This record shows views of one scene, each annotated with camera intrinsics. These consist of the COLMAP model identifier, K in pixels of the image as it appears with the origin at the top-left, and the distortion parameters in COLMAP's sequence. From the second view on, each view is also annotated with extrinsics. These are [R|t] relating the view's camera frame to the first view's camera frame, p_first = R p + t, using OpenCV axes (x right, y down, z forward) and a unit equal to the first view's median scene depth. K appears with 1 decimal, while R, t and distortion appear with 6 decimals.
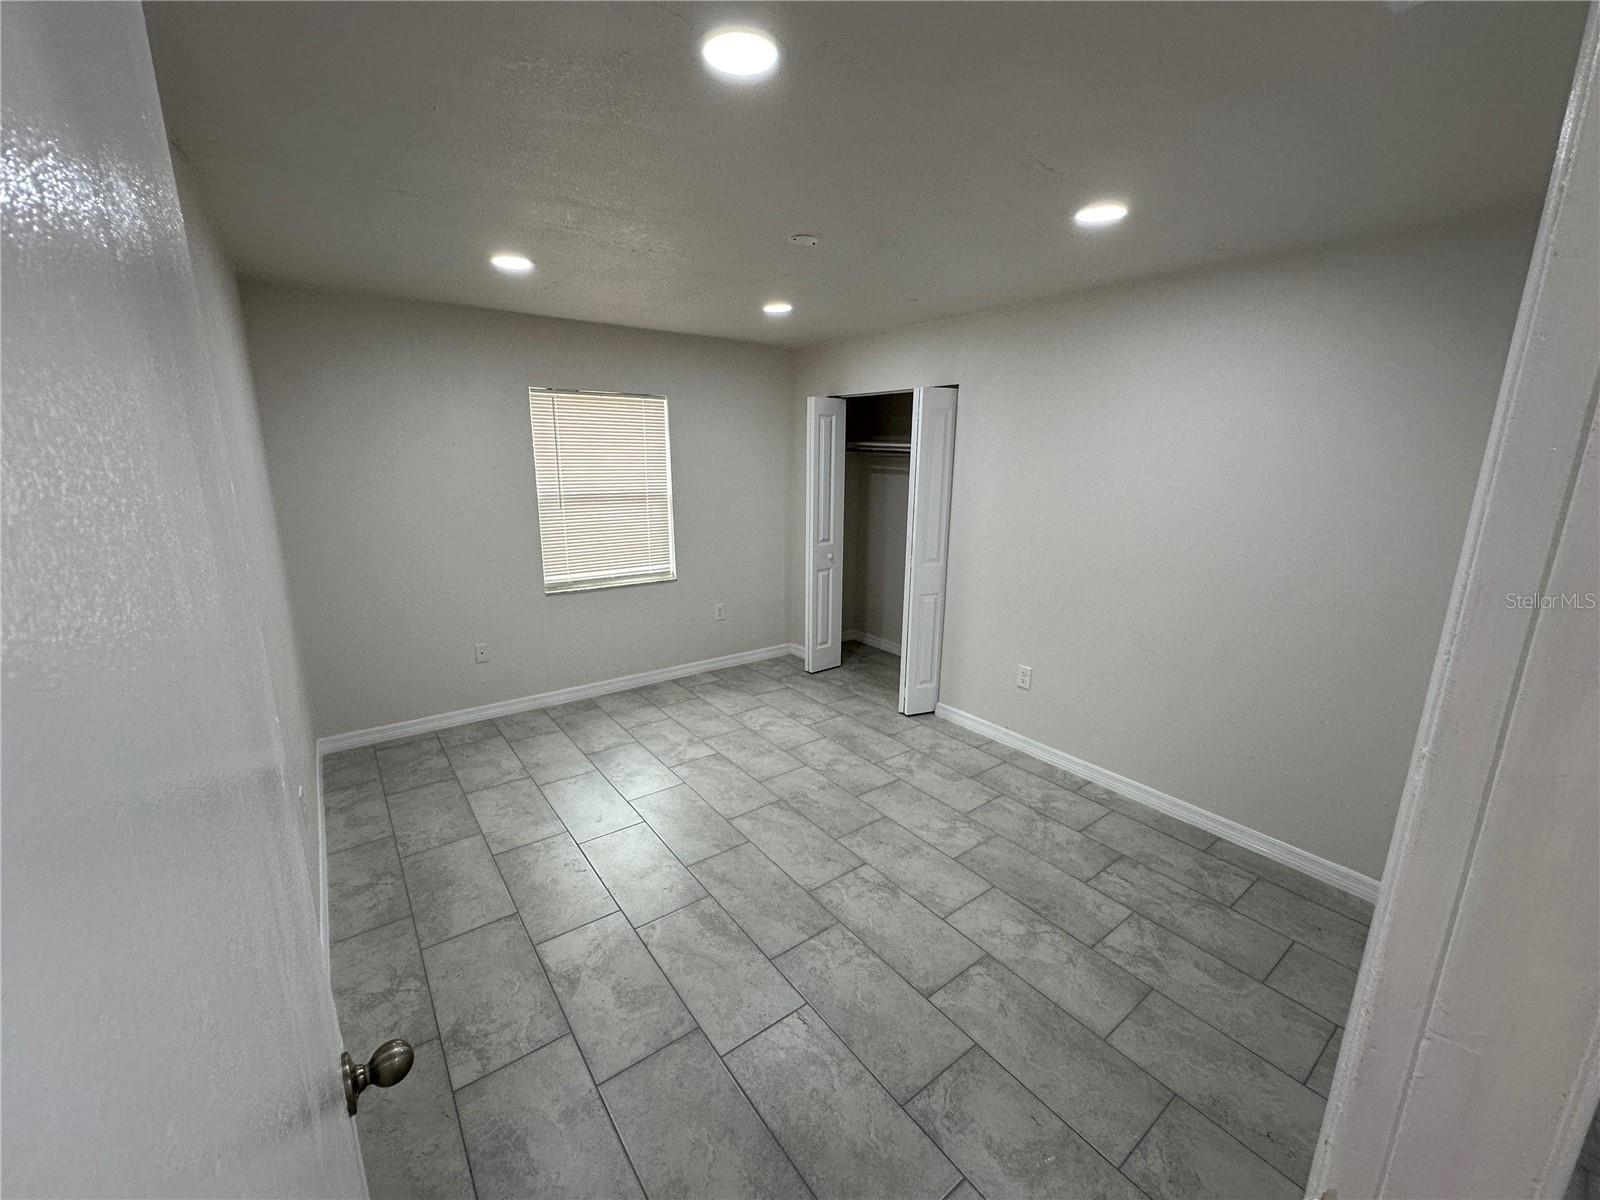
lens RADIAL K [[635.7, 0, 798.0], [0, 635.7, 599.4], [0, 0, 1]] dist [-0.002624, 0.001020]
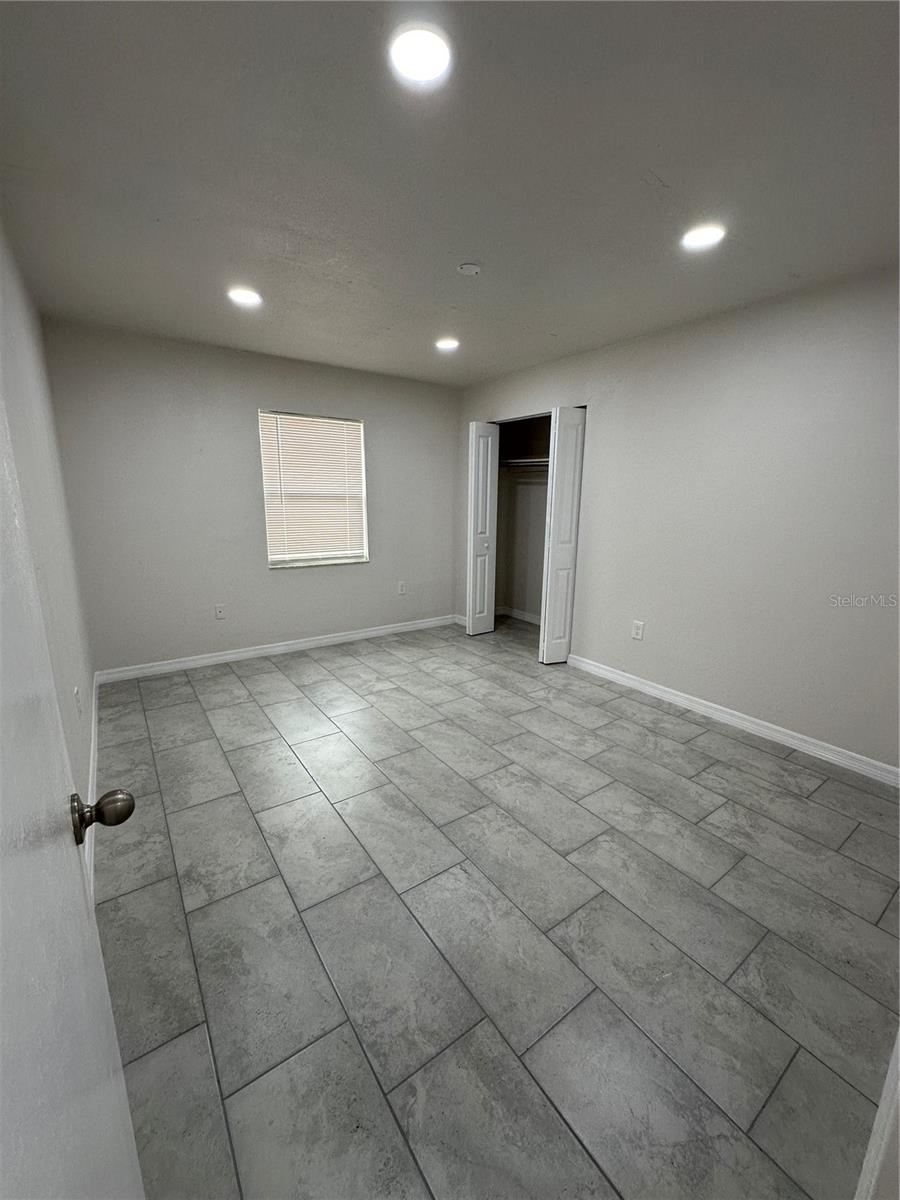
lens RADIAL K [[476.8, 0, 450.1], [0, 476.8, 599.3], [0, 0, 1]] dist [-0.002624, 0.001020]
pose [[0.999726, 0.006660, -0.022447, -0.001965], [-0.007002, 0.999860, -0.015196, 0.102235], [0.022342, 0.015349, 0.999633, 0.038064]]
